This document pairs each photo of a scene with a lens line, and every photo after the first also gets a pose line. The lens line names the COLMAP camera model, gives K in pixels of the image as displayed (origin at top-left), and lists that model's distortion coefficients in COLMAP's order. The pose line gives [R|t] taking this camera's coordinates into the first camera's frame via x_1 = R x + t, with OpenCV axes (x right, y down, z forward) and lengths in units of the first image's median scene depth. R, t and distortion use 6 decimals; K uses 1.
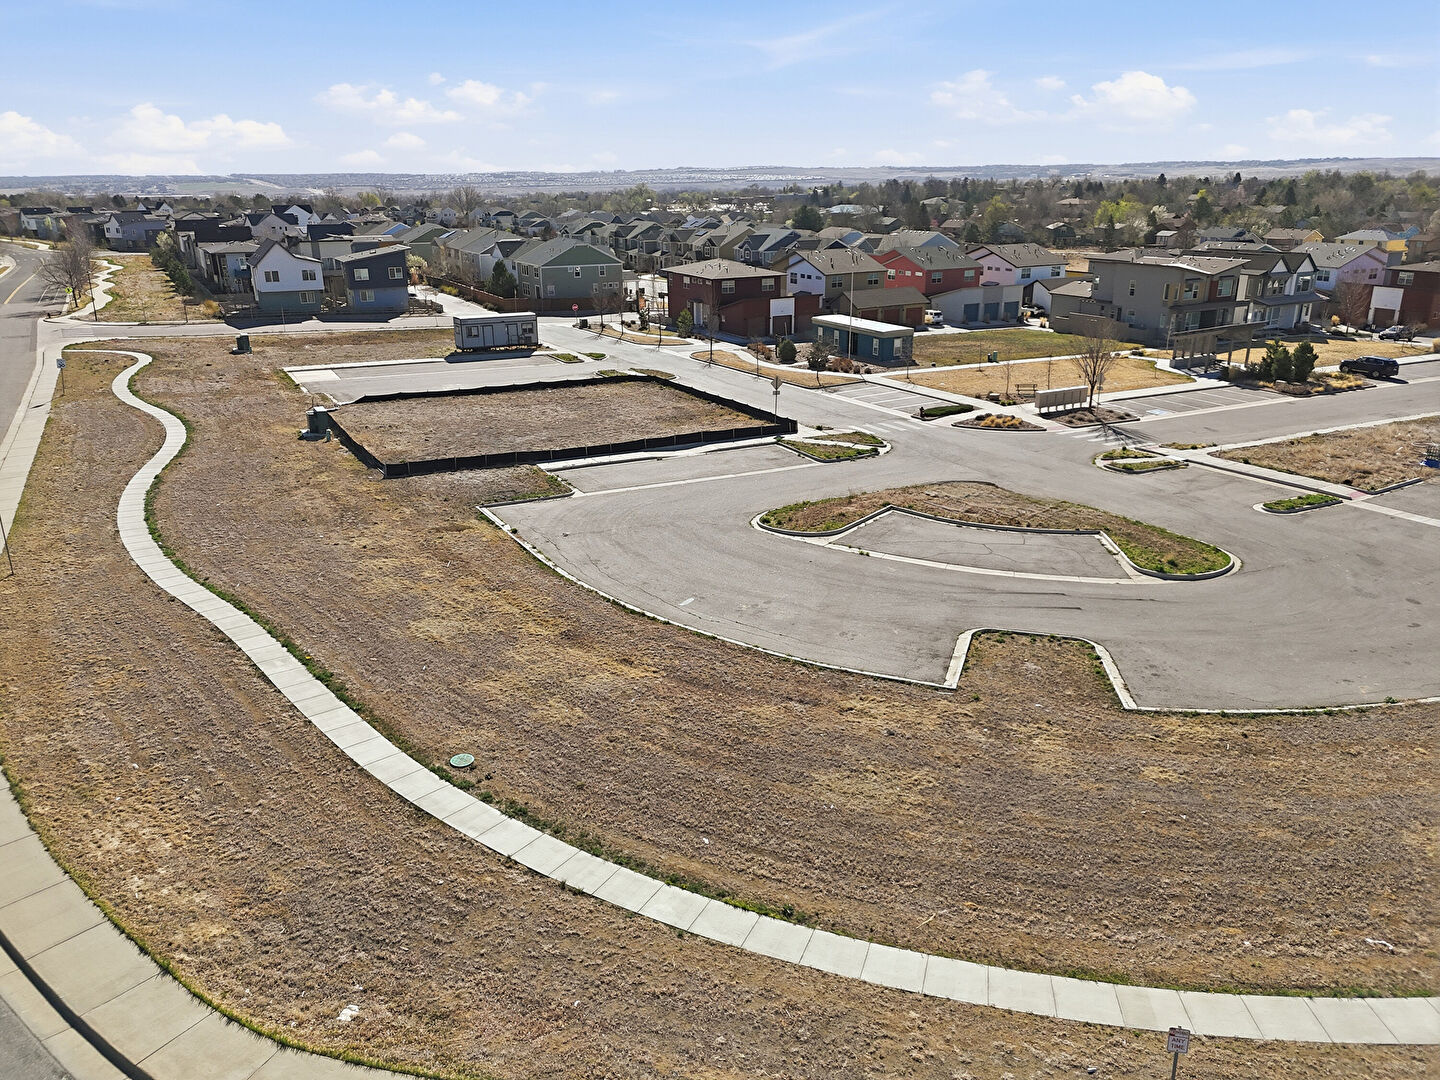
lens RADIAL K [[1054.0, 0, 725.6], [0, 1054.0, 545.5], [0, 0, 1]] dist [0.082974, -0.083291]
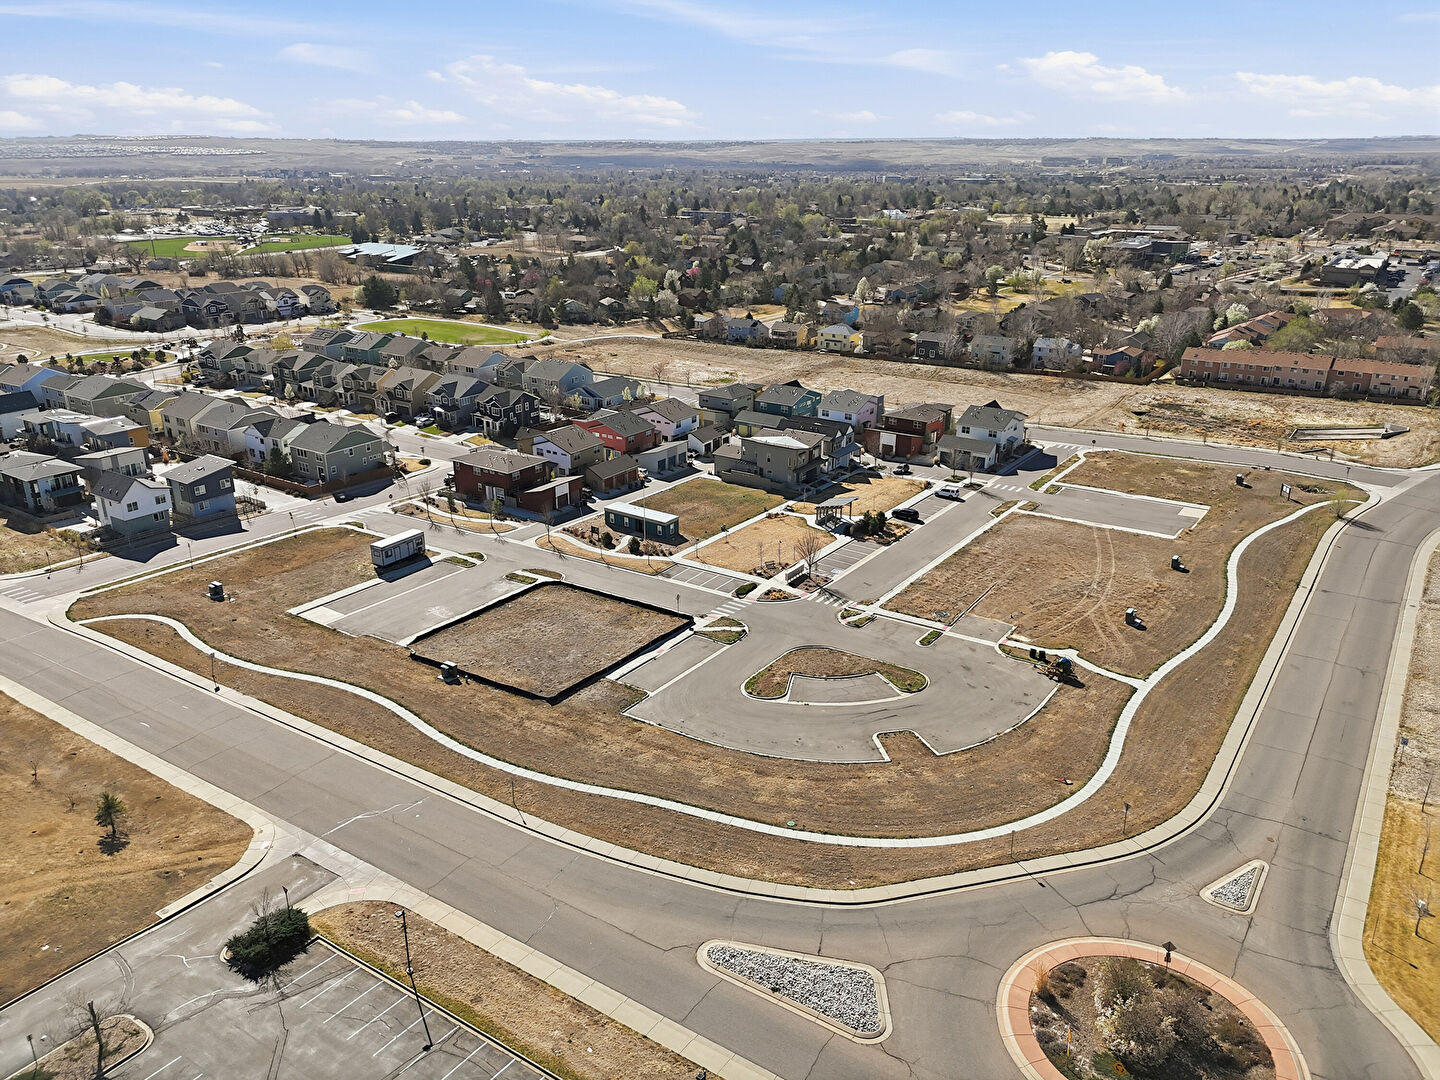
lens RADIAL K [[1054.0, 0, 725.6], [0, 1054.0, 545.5], [0, 0, 1]] dist [0.082974, -0.083291]
pose [[0.887829, -0.154394, 0.433500, -0.787242], [0.143288, 0.987956, 0.058405, -0.398430], [-0.437297, 0.010262, 0.899259, -0.858854]]
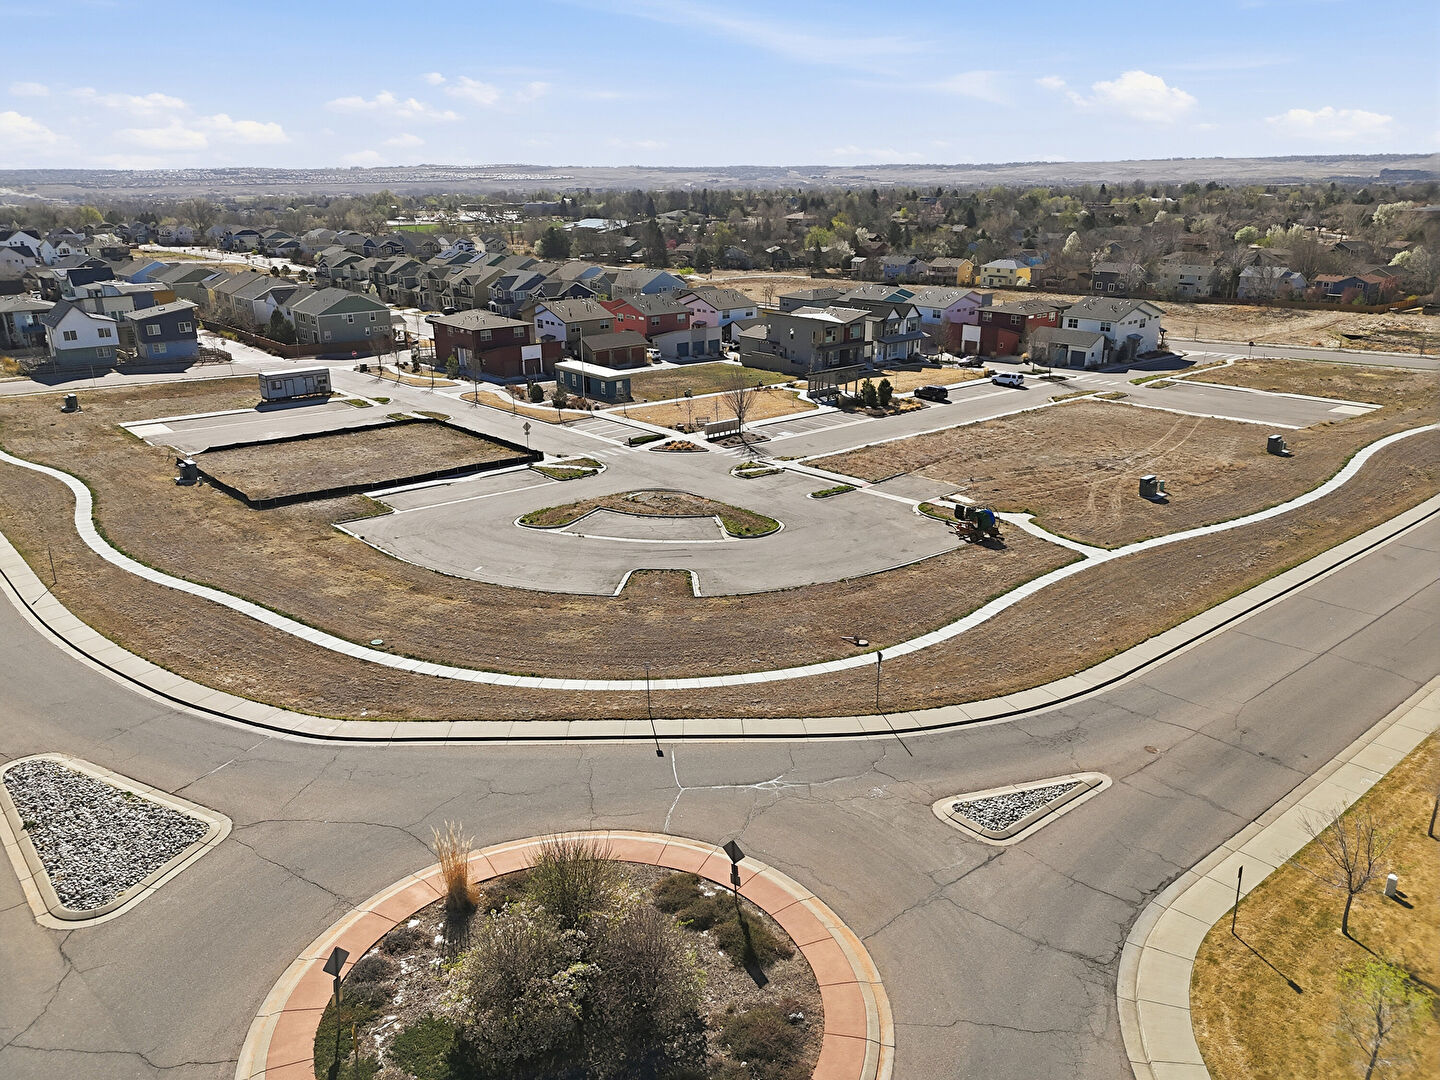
lens RADIAL K [[1055.1, 0, 725.4], [0, 1055.1, 544.3], [0, 0, 1]] dist [0.099073, -0.119844]
pose [[0.975803, -0.070169, 0.207085, 0.001626], [0.070119, 0.997510, 0.007590, 0.018473], [-0.207102, 0.007114, 0.978294, -0.563264]]
